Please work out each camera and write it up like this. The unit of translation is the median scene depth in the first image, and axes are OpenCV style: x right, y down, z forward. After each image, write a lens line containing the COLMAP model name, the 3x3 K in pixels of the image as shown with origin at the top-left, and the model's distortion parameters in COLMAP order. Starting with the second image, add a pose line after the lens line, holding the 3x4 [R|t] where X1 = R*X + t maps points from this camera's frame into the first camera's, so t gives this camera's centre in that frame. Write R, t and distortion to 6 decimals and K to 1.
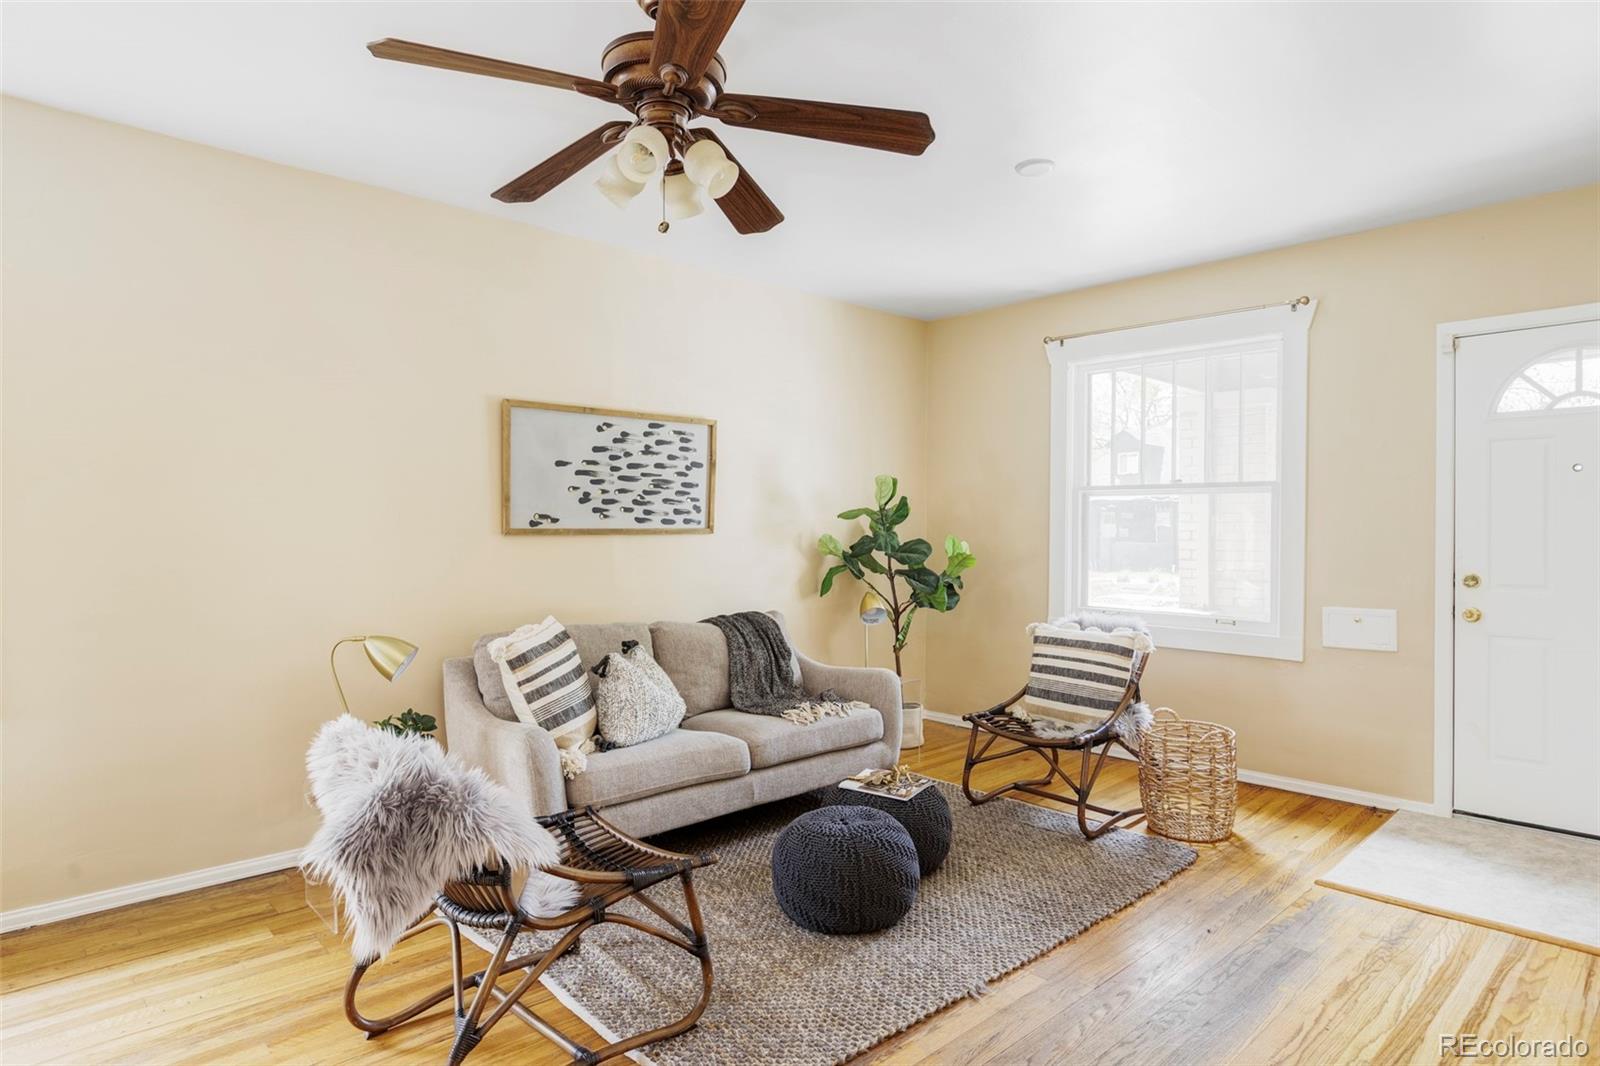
lens RADIAL K [[872.5, 0, 825.0], [0, 872.5, 541.5], [0, 0, 1]] dist [-0.003865, -0.001834]
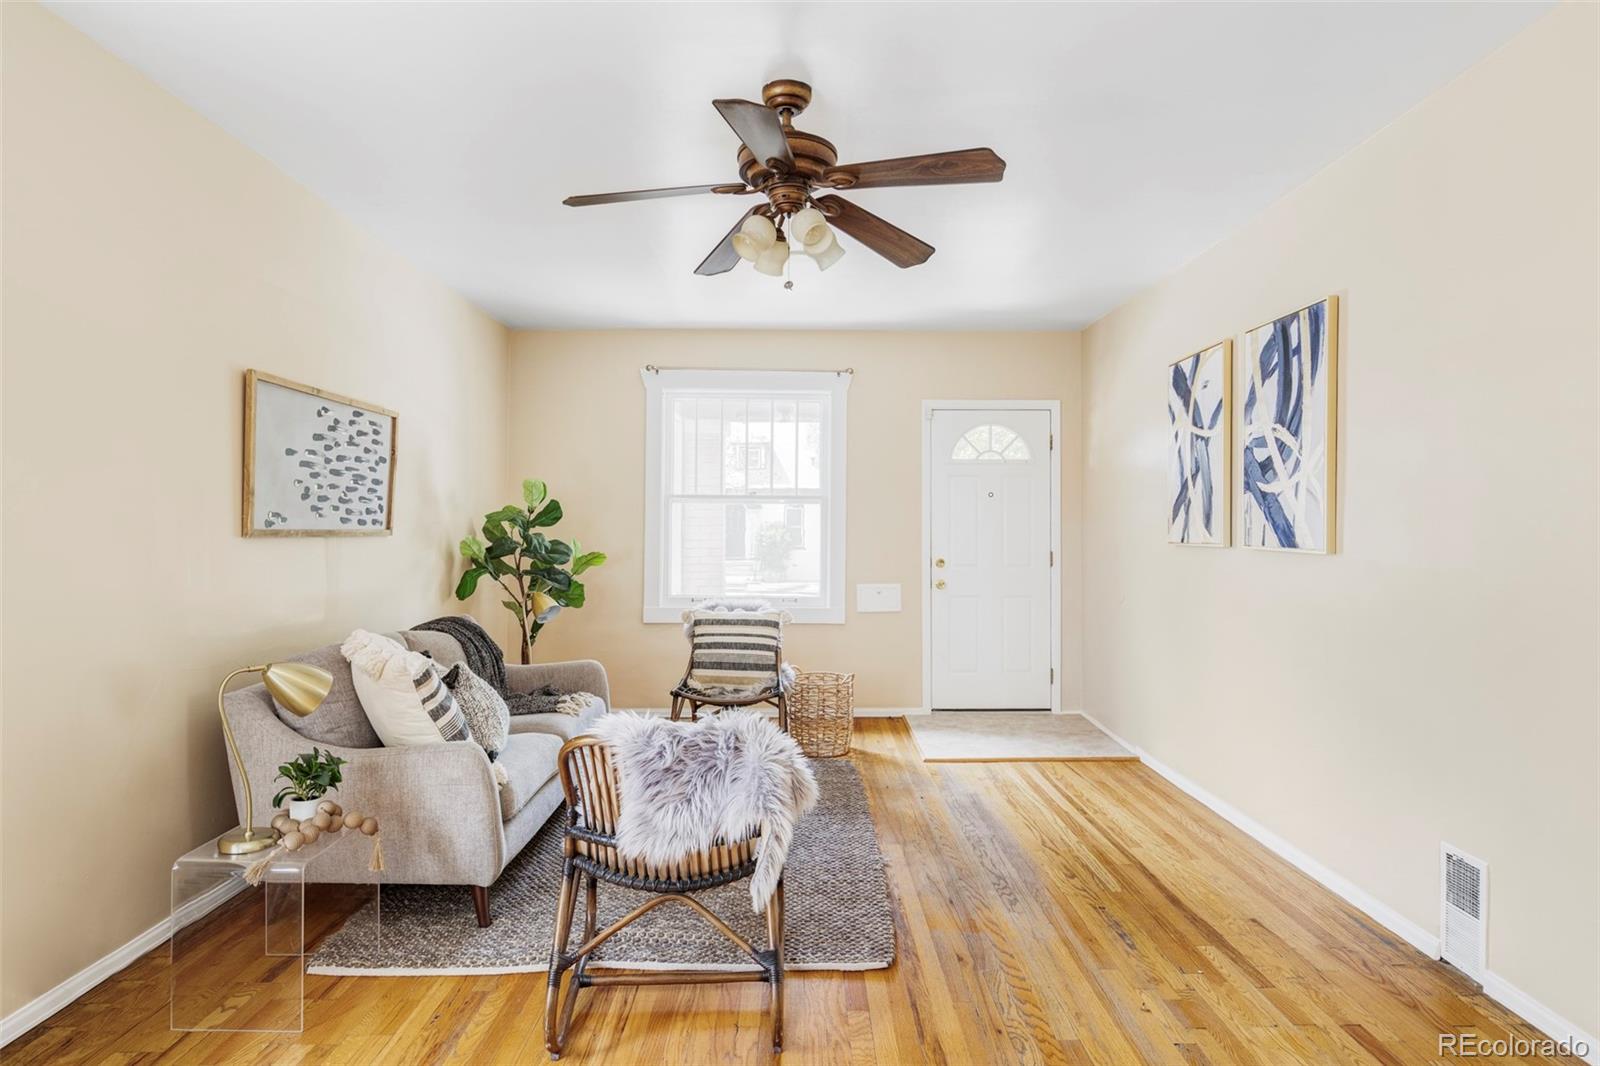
lens RADIAL K [[871.1, 0, 785.1], [0, 871.1, 533.2], [0, 0, 1]] dist [0.001510, -0.001380]
pose [[0.703228, -0.001744, 0.710963, -0.536340], [0.010314, 0.999917, -0.007750, -0.000067], [-0.710890, 0.012783, 0.703187, 0.070333]]
